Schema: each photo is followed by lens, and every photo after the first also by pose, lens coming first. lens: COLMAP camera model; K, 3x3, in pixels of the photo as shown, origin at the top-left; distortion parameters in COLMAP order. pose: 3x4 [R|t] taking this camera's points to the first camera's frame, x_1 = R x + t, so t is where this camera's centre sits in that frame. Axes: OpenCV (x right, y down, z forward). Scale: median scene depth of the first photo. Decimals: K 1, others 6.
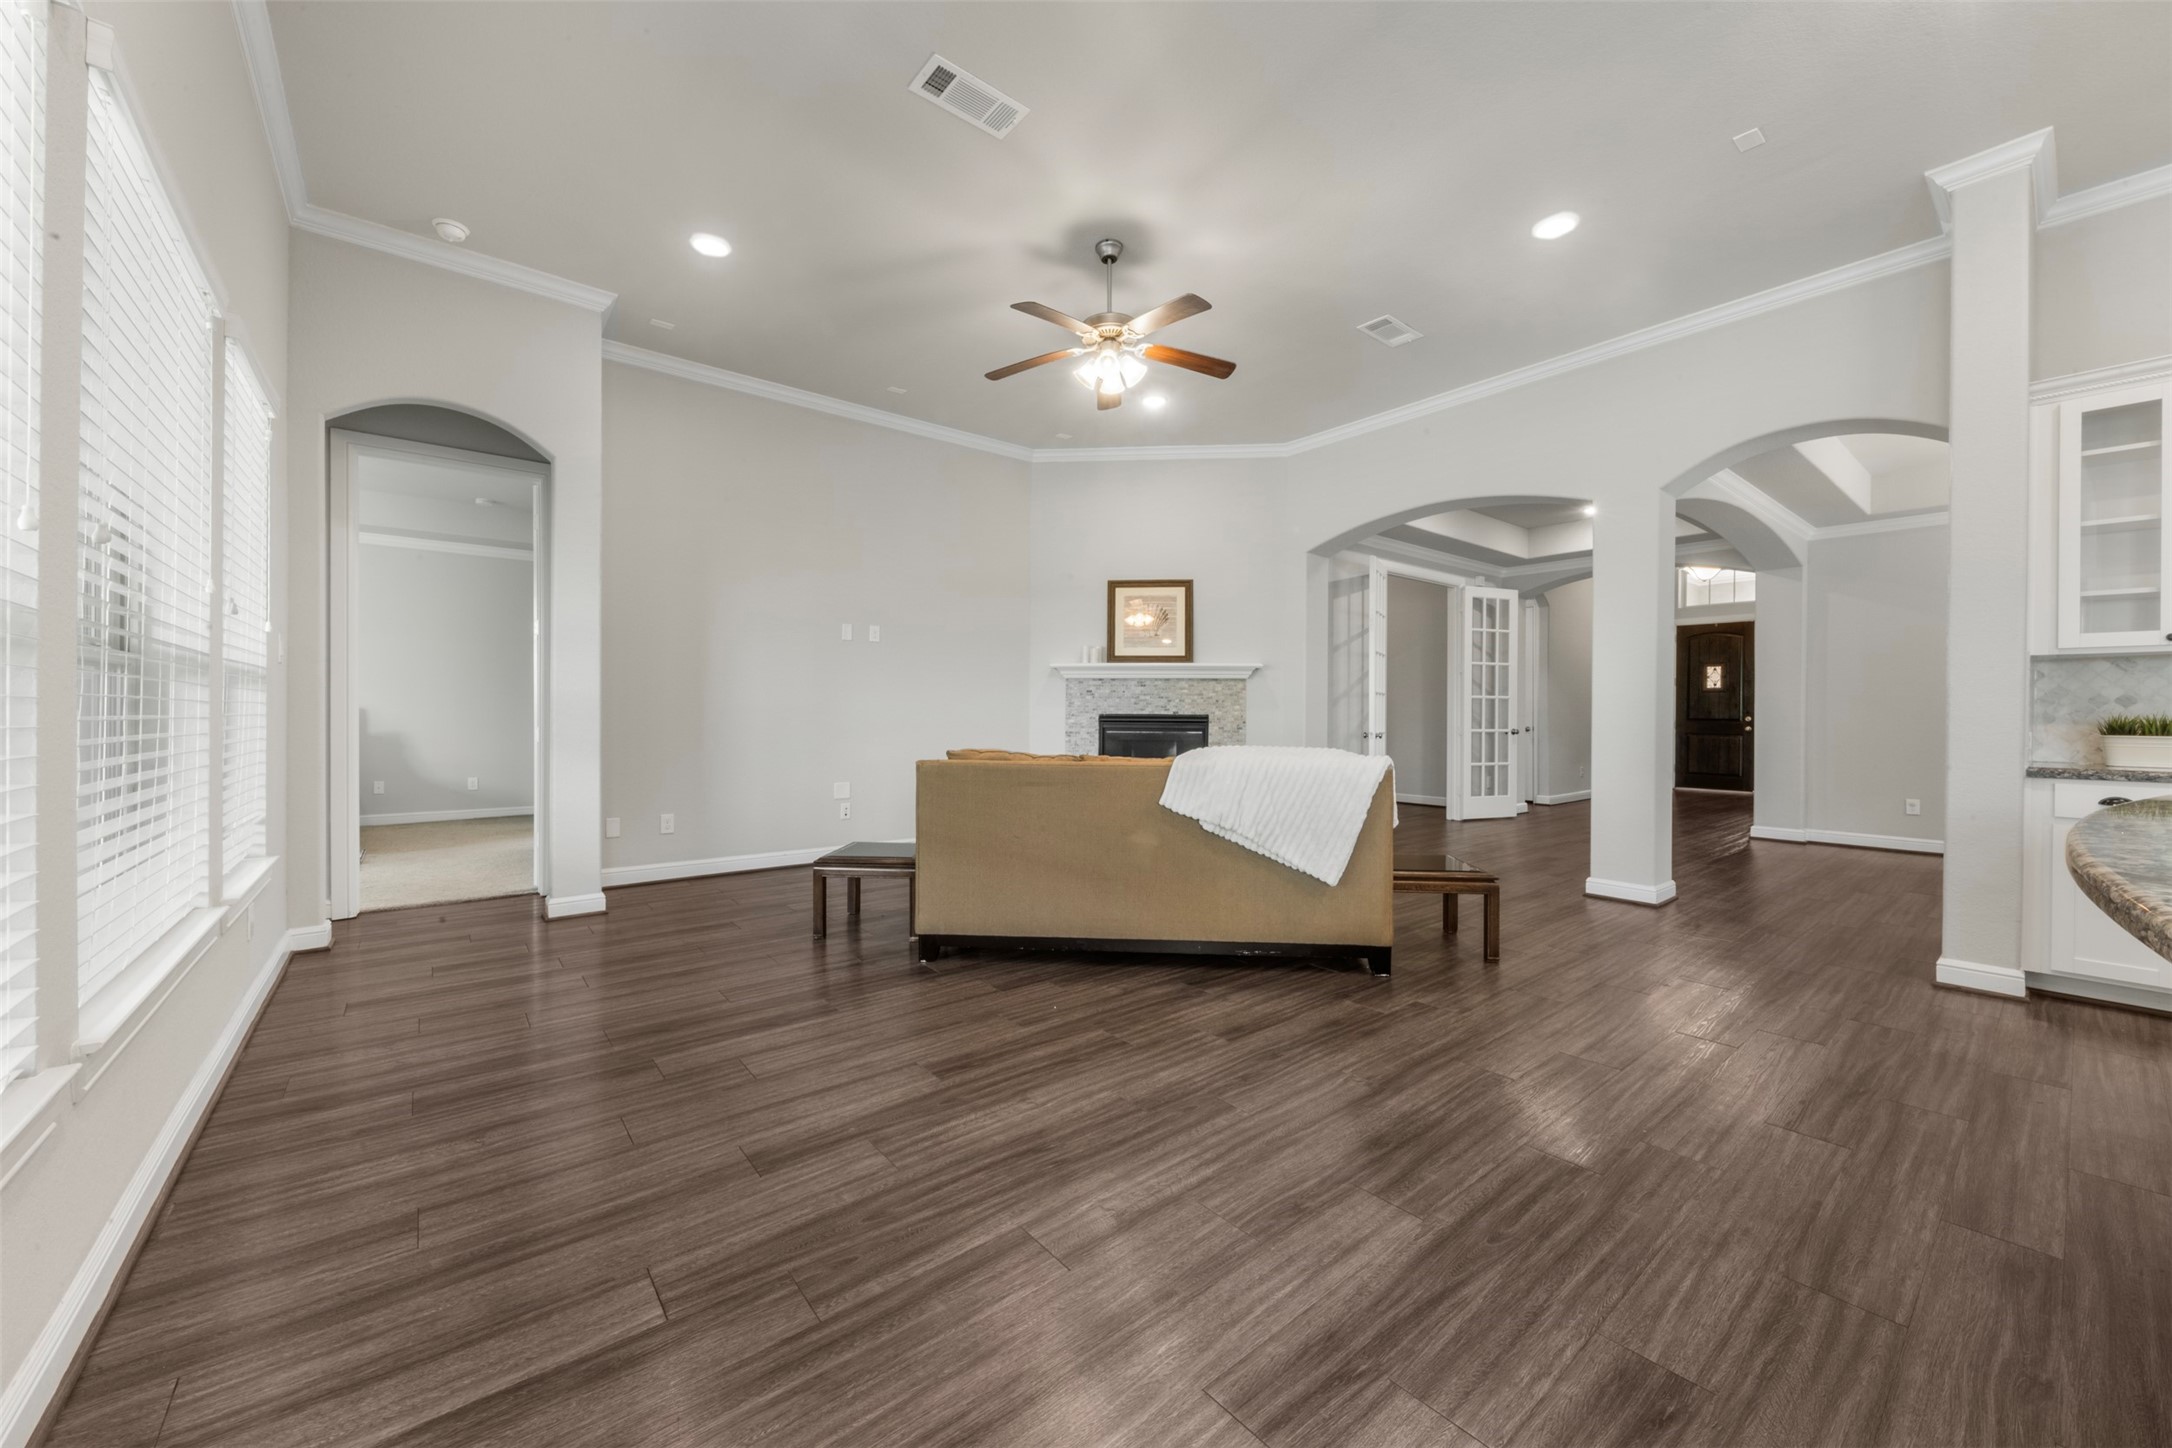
lens RADIAL K [[793.9, 0, 1088.1], [0, 793.9, 711.5], [0, 0, 1]] dist [0.011777, 0.000012]
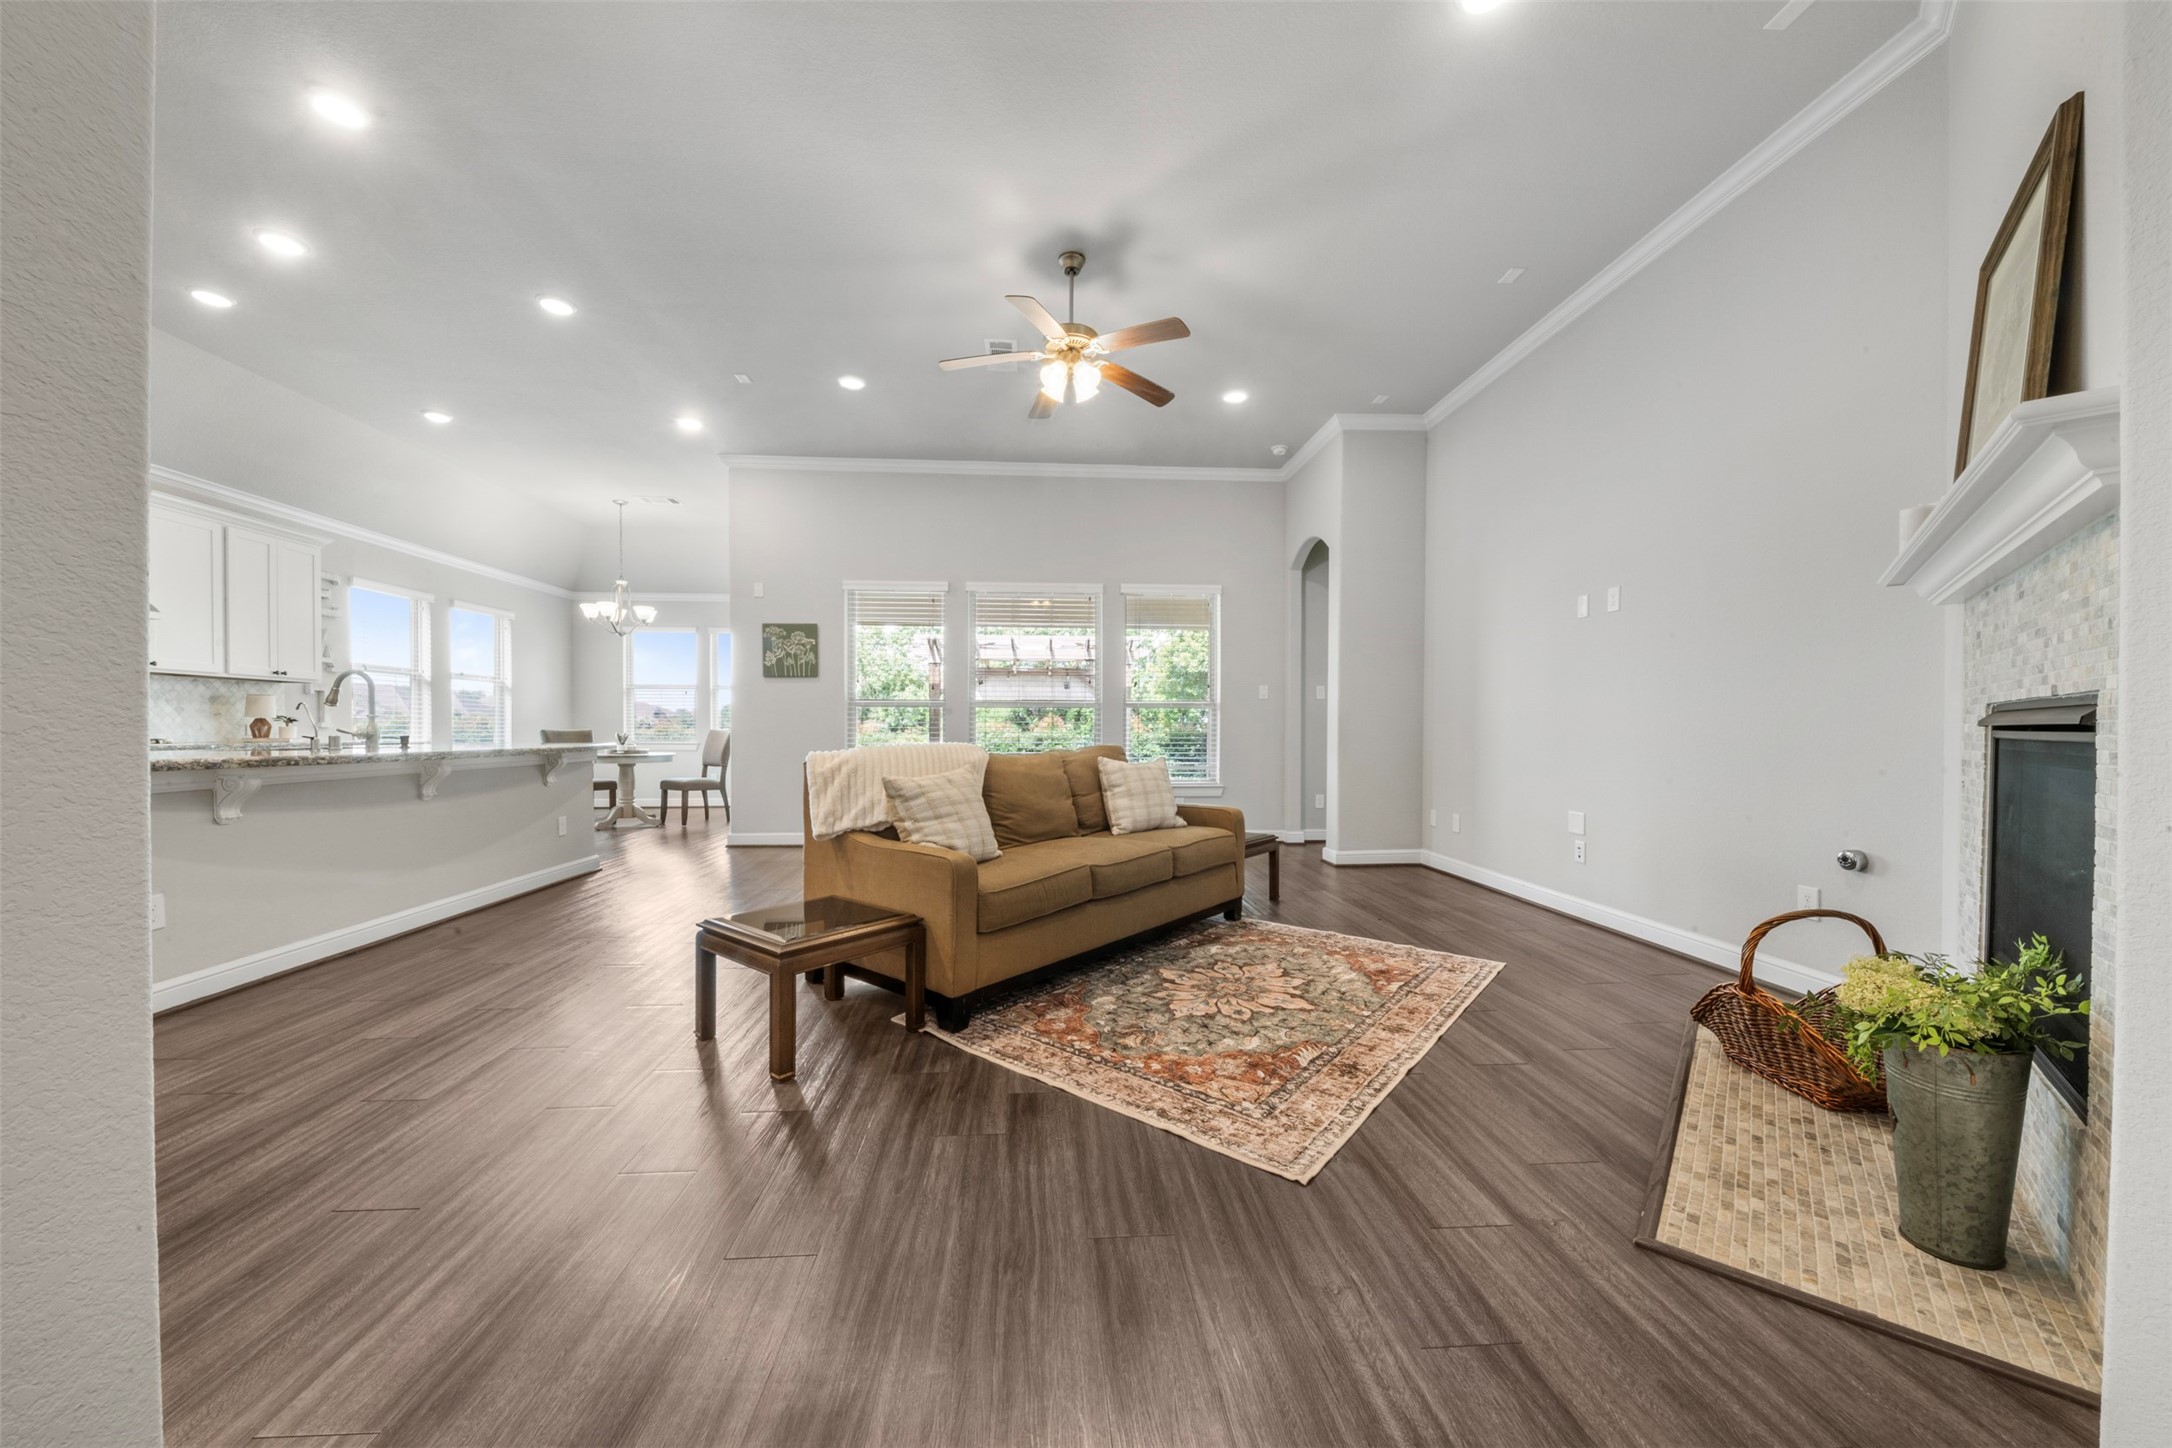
lens RADIAL K [[793.9, 0, 1087.9], [0, 793.9, 738.9], [0, 0, 1]] dist [0.011777, 0.000012]
pose [[-0.582701, 0.001947, -0.812684, 0.549475], [-0.002755, 0.999987, 0.004372, 0.019037], [0.812682, 0.004786, -0.582688, 1.045921]]
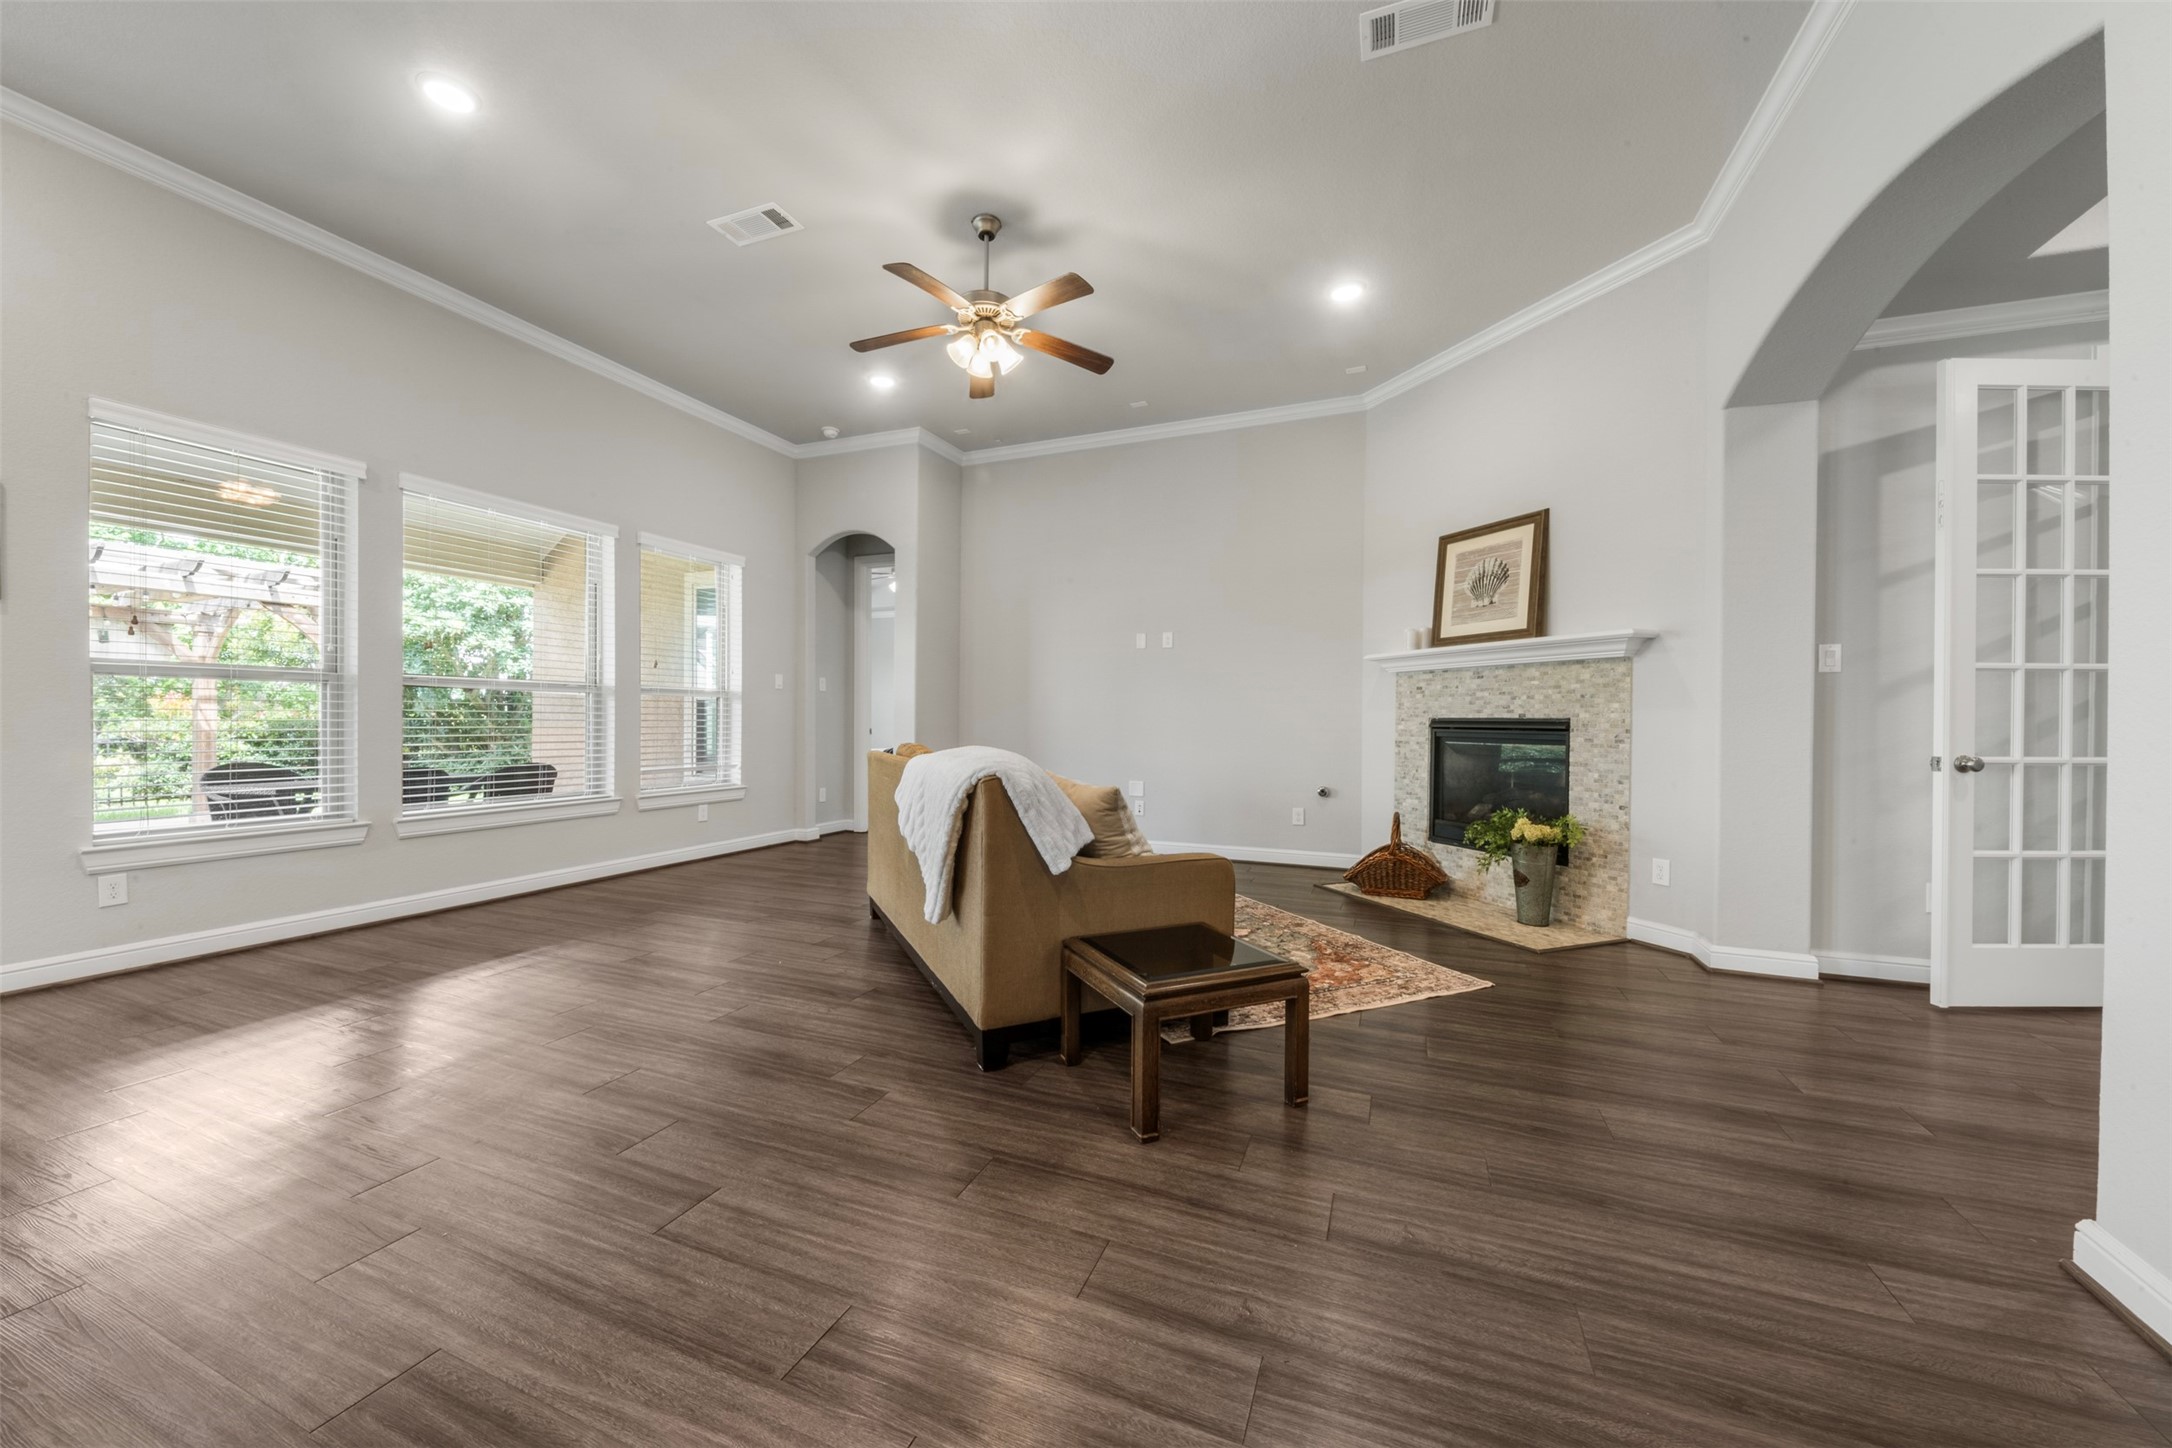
lens RADIAL K [[793.9, 0, 1096.4], [0, 793.9, 724.0], [0, 0, 1]] dist [0.011777, 0.000012]
pose [[0.483387, 0.004047, -0.875397, 0.601894], [-0.003867, 0.999989, 0.002488, 0.009742], [0.875398, 0.002183, 0.483398, 0.422946]]
